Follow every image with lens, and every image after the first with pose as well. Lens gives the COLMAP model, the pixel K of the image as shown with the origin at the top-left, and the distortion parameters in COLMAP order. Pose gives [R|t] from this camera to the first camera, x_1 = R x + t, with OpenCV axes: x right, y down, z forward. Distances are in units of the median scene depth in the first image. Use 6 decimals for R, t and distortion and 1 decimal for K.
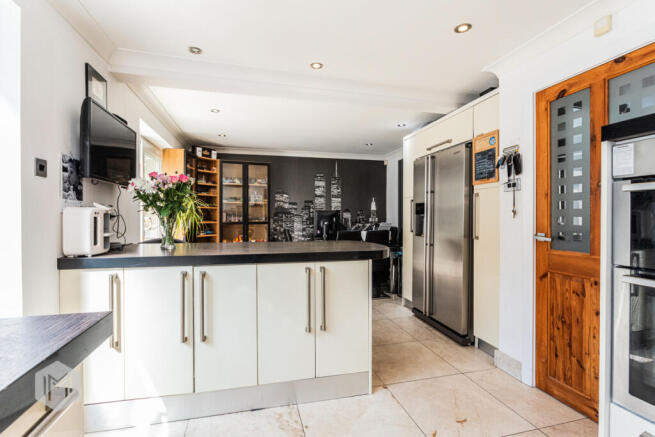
lens RADIAL K [[317.8, 0, 328.0], [0, 317.8, 219.0], [0, 0, 1]] dist [-0.000275, 0.001087]
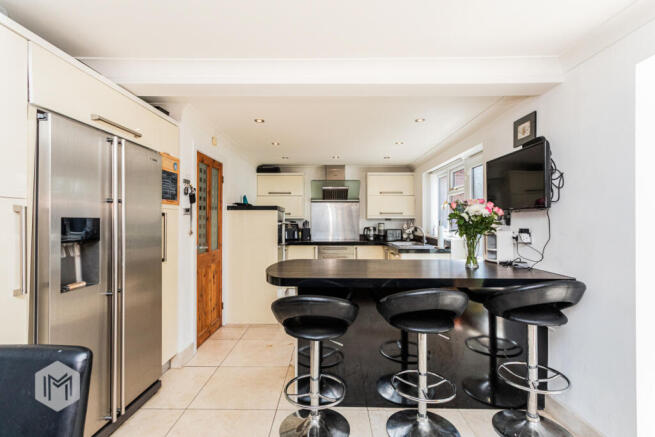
lens RADIAL K [[315.8, 0, 328.5], [0, 315.8, 218.7], [0, 0, 1]] dist [0.001380, 0.000076]
pose [[-0.967181, 0.001599, 0.254083, -0.233811], [0.002127, 0.999996, 0.001802, -0.061796], [-0.254079, 0.002283, -0.967181, 1.712014]]
